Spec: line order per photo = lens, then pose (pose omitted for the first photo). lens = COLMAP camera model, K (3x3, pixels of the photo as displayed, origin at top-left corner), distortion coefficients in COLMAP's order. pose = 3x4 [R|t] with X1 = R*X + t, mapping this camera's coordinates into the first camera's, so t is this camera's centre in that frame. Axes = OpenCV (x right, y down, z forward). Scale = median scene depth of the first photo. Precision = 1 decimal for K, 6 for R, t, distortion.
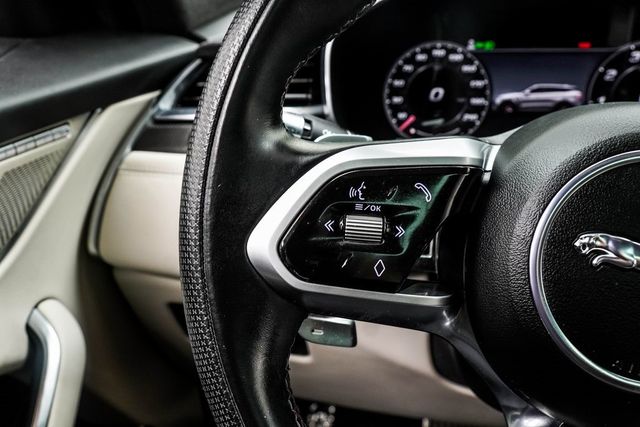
lens RADIAL K [[580.3, 0, 323.5], [0, 580.3, 214.6], [0, 0, 1]] dist [-0.030899, 0.056836]
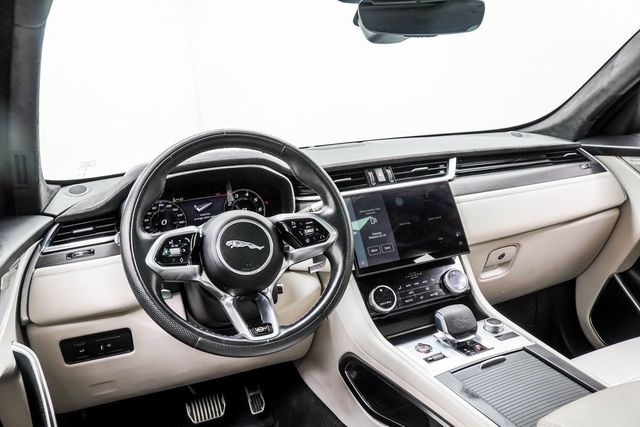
lens RADIAL K [[562.3, 0, 319.4], [0, 562.3, 215.7], [0, 0, 1]] dist [-0.093189, 0.126745]
pose [[0.827780, -0.151654, 0.540168, -0.512594], [0.274640, 0.949067, -0.154418, 0.294210], [-0.489238, 0.276176, 0.827269, -1.205166]]
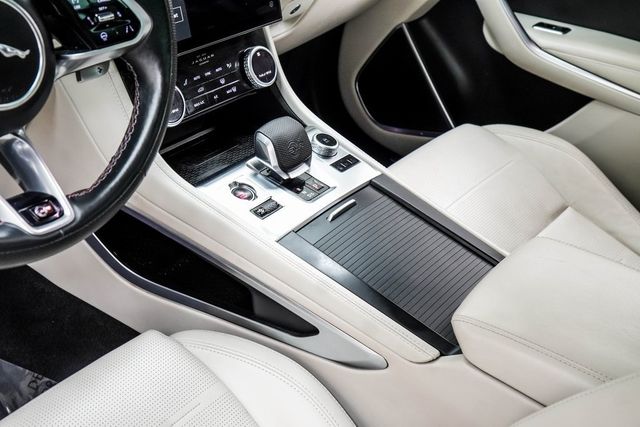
lens RADIAL K [[905.7, 0, 333.3], [0, 905.7, 223.1], [0, 0, 1]] dist [0.168740, 0.000000]
pose [[0.414350, -0.437406, 0.798117, -0.836162], [0.162942, 0.898421, 0.407785, -0.231061], [-0.895413, -0.038919, 0.443532, -0.726017]]
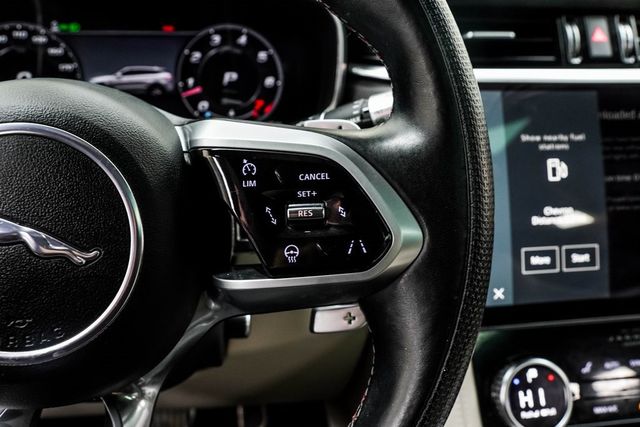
lens RADIAL K [[580.3, 0, 322.9], [0, 580.3, 217.3], [0, 0, 1]] dist [-0.030899, 0.056836]
pose [[0.936243, -0.094358, 0.338446, 0.322559], [0.089195, 0.995537, 0.030815, 0.033555], [-0.339843, 0.001338, 0.940481, -0.057760]]
